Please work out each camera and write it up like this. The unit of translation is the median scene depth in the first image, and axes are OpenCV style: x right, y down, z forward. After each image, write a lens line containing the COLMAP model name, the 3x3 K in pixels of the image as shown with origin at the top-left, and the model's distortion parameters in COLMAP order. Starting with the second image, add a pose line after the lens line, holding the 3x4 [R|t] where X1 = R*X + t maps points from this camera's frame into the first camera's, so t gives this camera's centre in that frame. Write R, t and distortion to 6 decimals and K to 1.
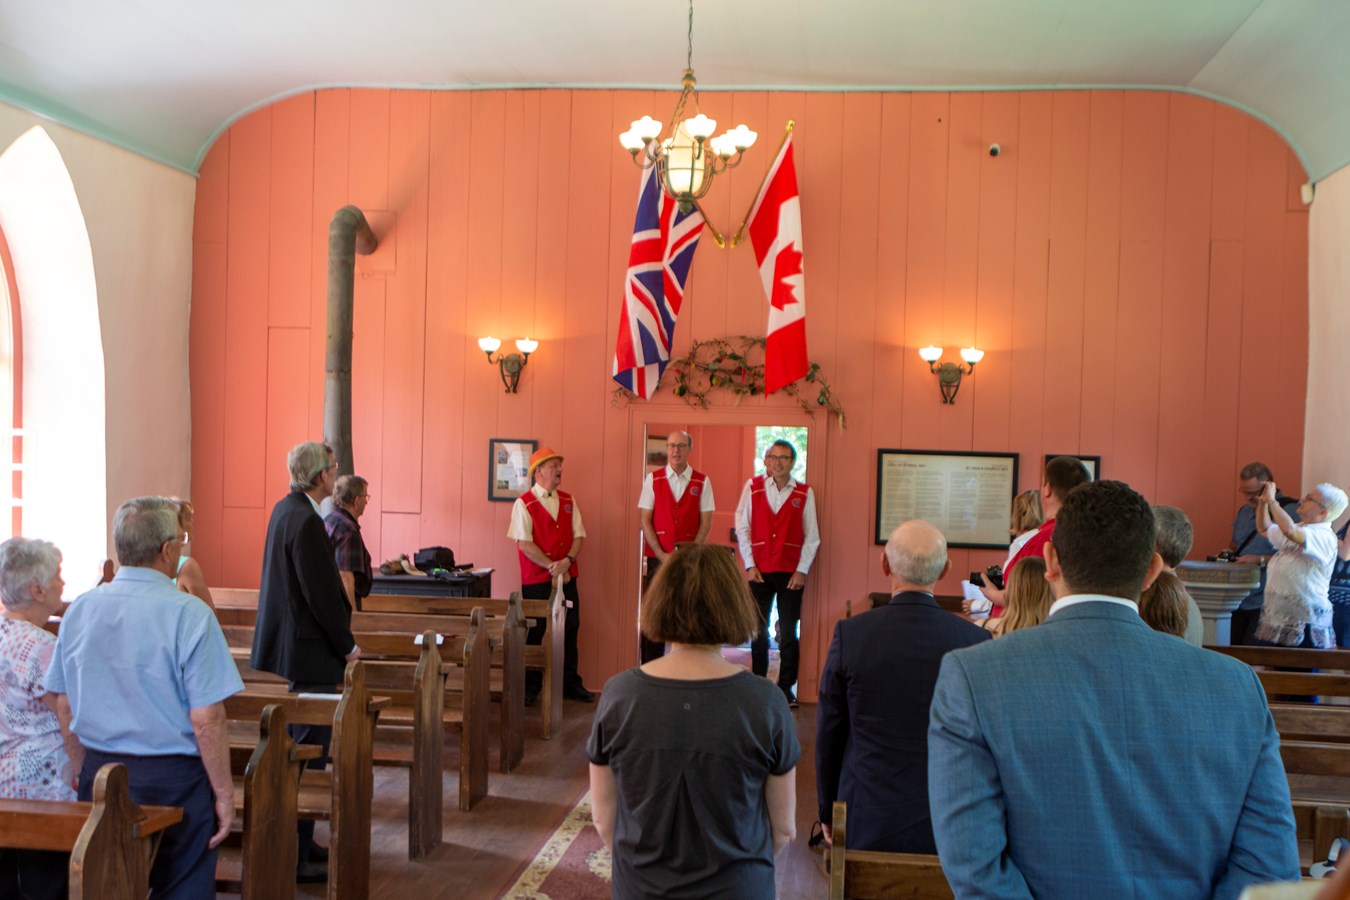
lens RADIAL K [[1584.0, 0, 677.3], [0, 1584.0, 495.6], [0, 0, 1]] dist [-0.007192, -0.001650]
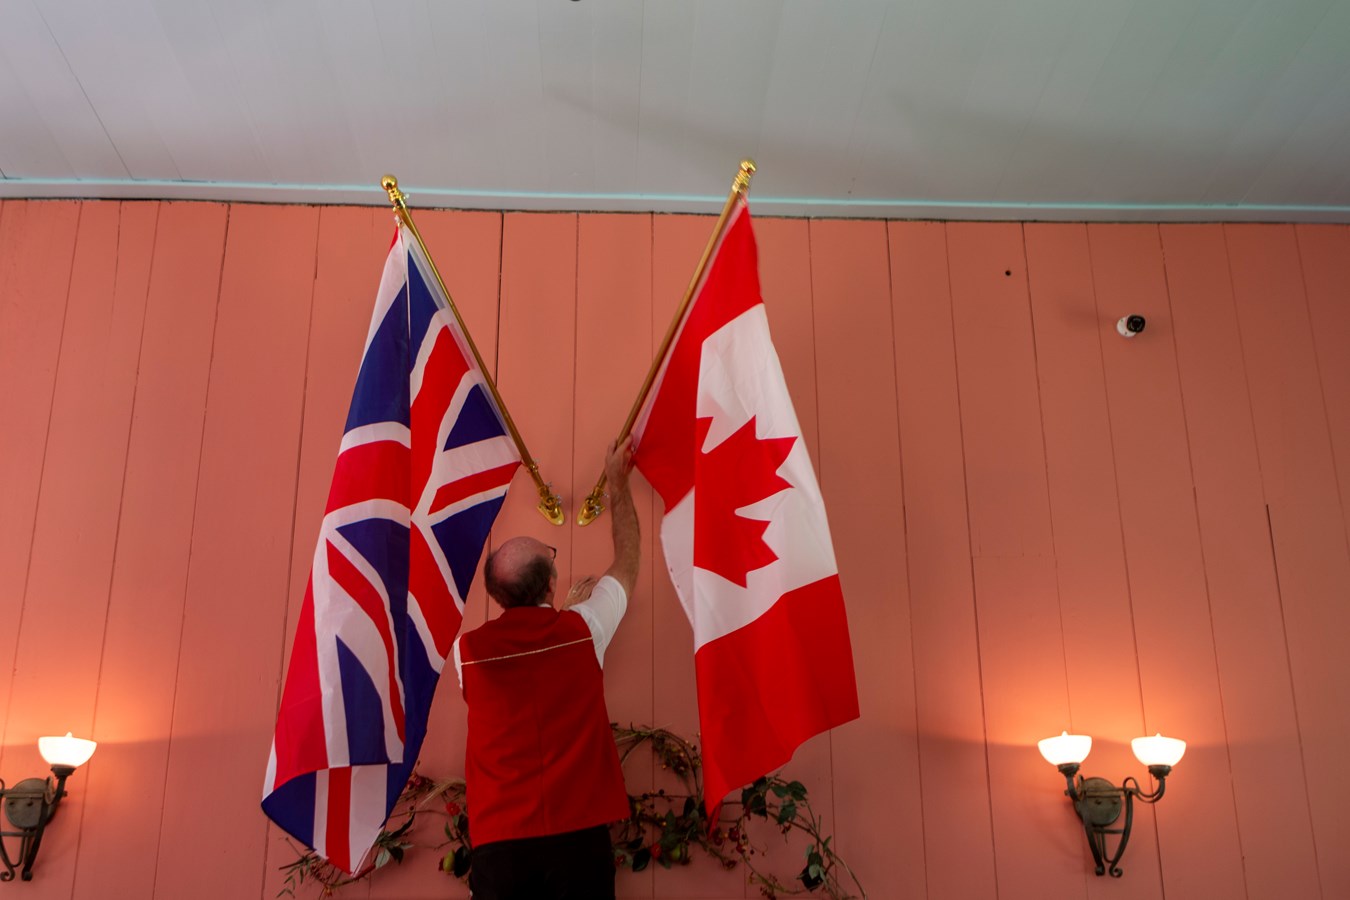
lens RADIAL K [[1537.7, 0, 738.0], [0, 1537.7, 449.3], [0, 0, 1]] dist [-0.058164, -0.021129]
pose [[0.984672, 0.021328, 0.173110, 0.003619], [0.050202, 0.915842, -0.398388, -0.005697], [-0.167038, 0.400972, 0.900733, 0.616209]]
